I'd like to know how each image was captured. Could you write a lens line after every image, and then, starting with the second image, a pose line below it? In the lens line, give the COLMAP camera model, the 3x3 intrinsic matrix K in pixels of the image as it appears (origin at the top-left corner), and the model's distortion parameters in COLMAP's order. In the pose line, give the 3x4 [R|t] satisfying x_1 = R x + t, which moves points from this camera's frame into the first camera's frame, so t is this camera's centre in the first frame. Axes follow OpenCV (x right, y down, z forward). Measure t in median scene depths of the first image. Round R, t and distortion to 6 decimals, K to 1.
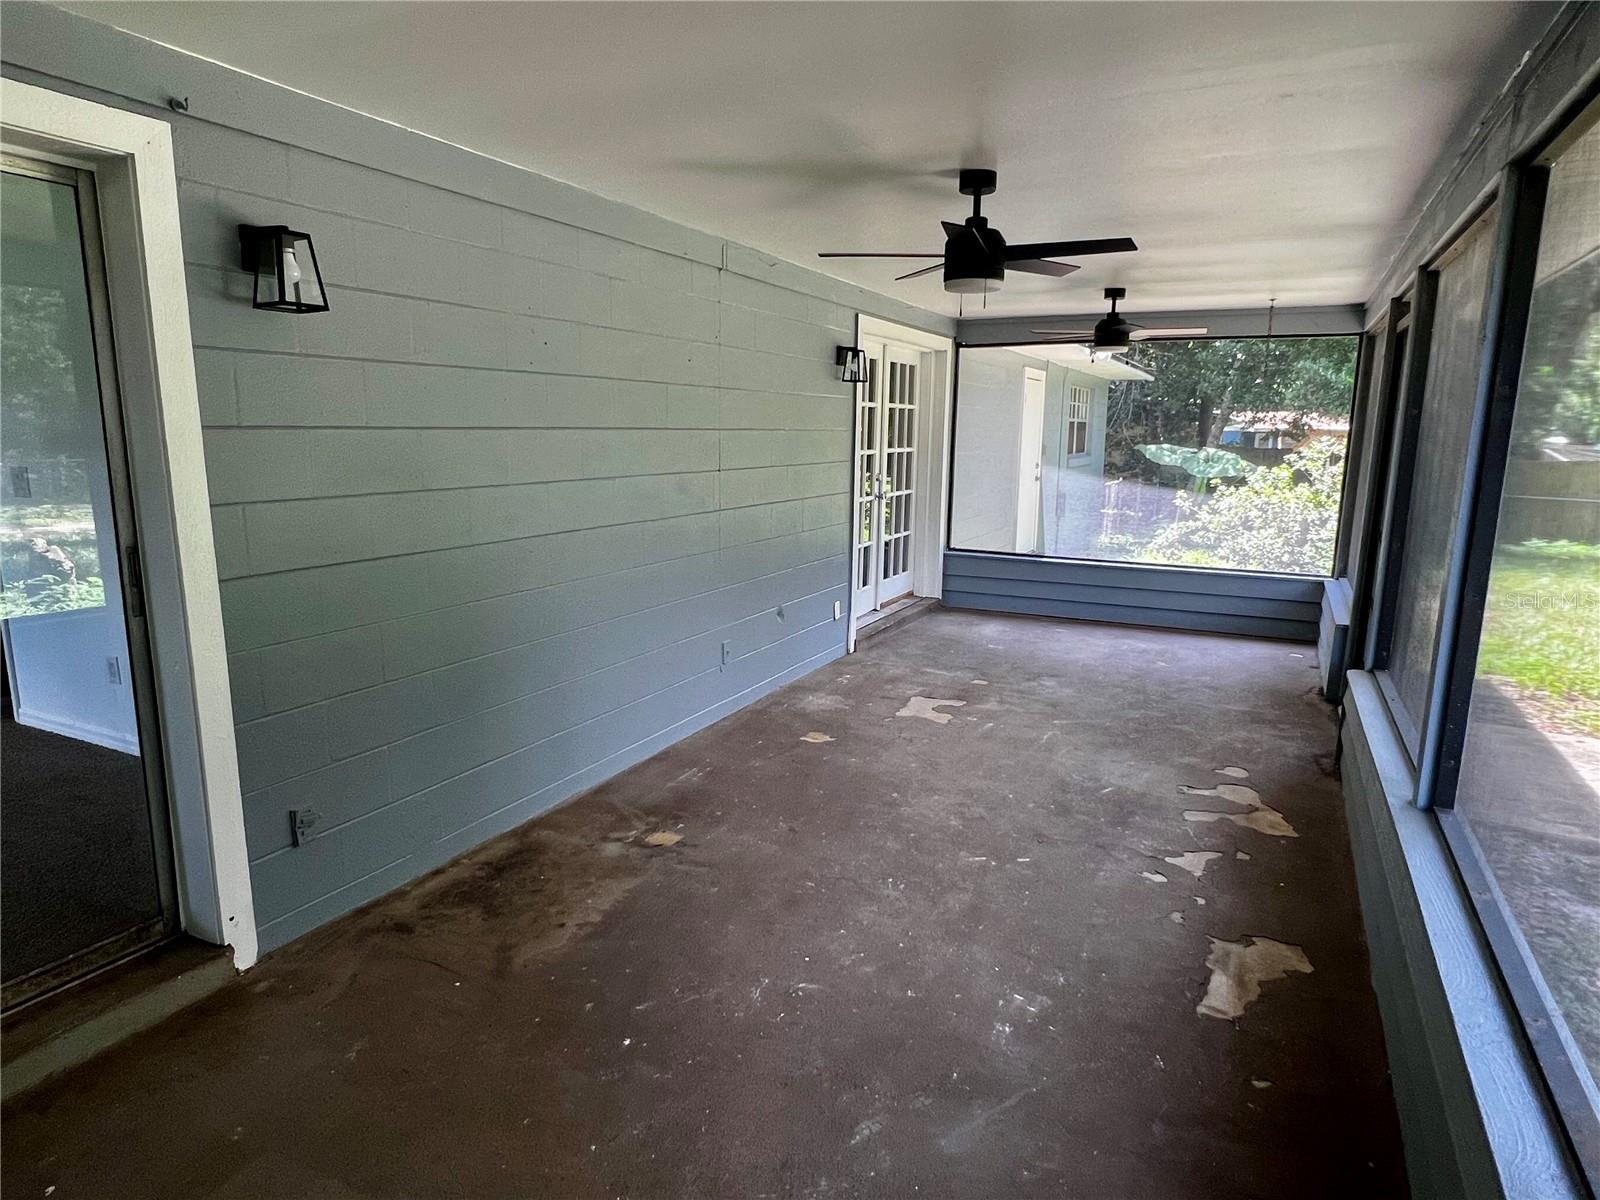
lens RADIAL K [[948.1, 0, 800.3], [0, 948.1, 601.2], [0, 0, 1]] dist [-0.002658, 0.000732]
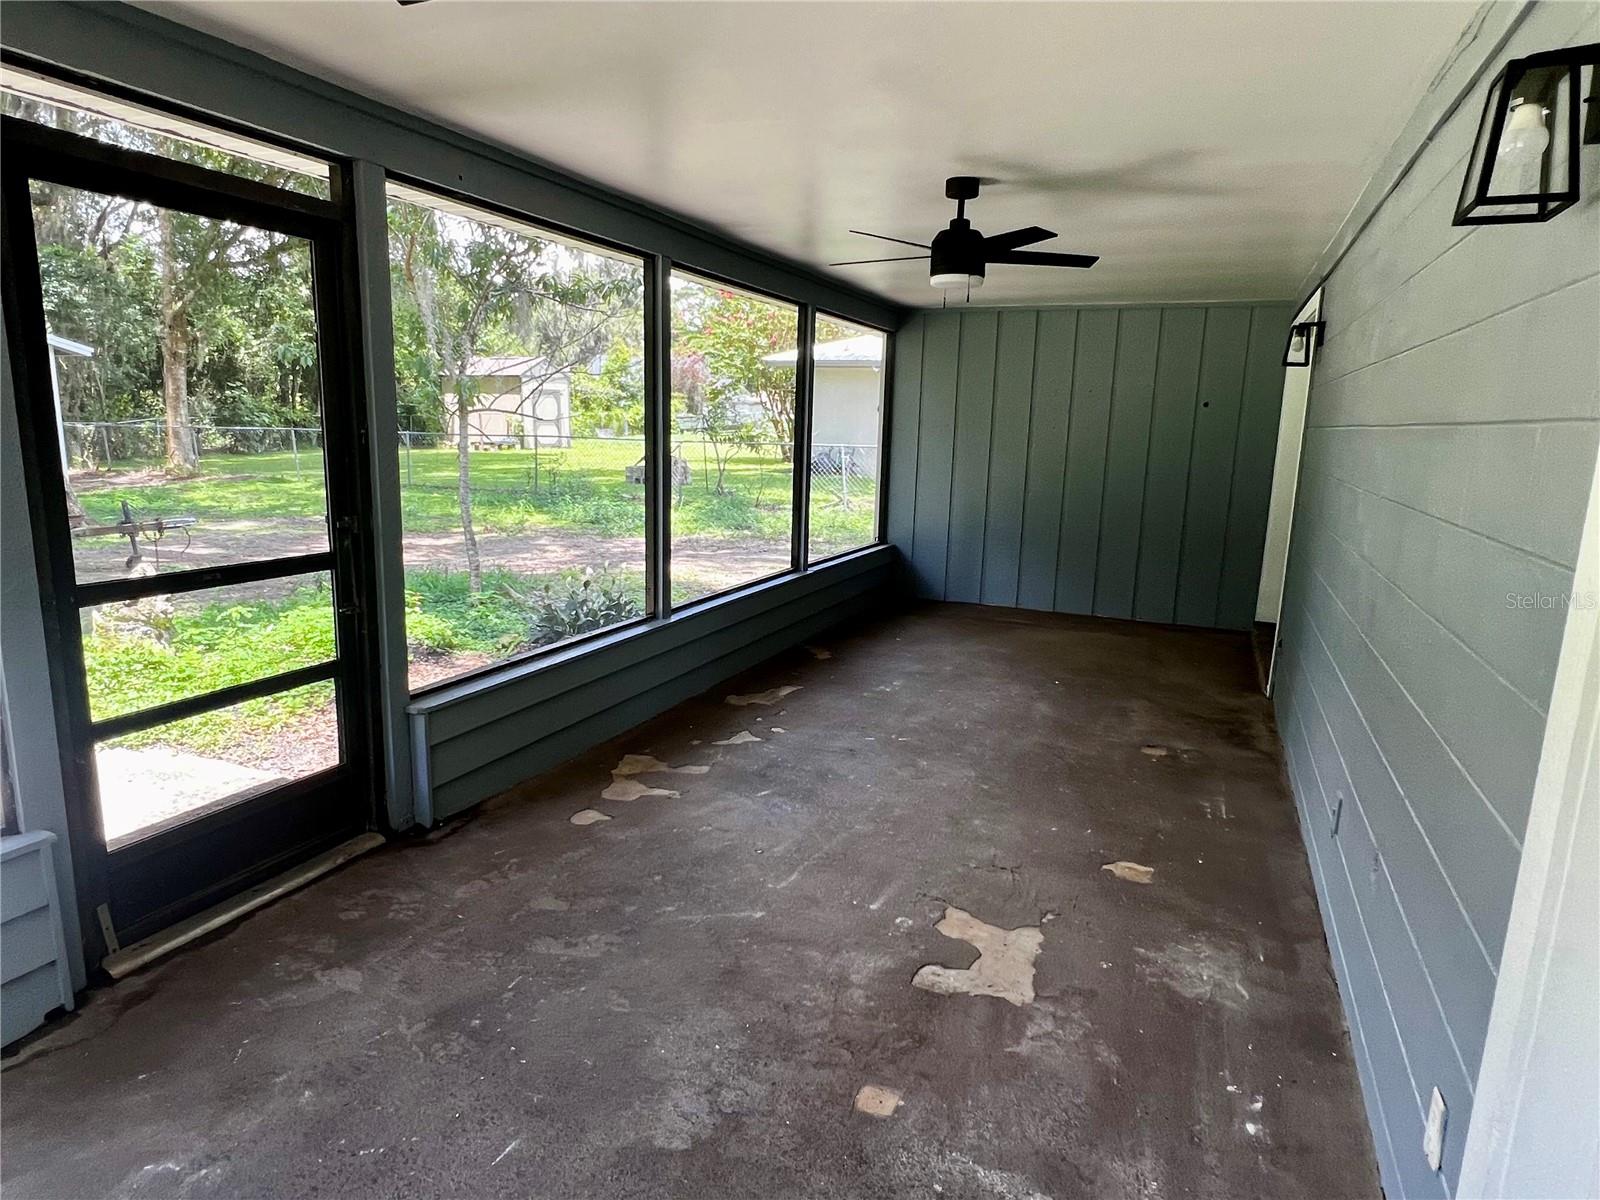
lens RADIAL K [[948.1, 0, 799.7], [0, 948.1, 601.6], [0, 0, 1]] dist [-0.002658, 0.000732]
pose [[-0.997644, -0.030399, -0.061505, 0.330048], [-0.050850, 0.929446, 0.365436, -0.298346], [0.046057, 0.367703, -0.928802, 1.686804]]
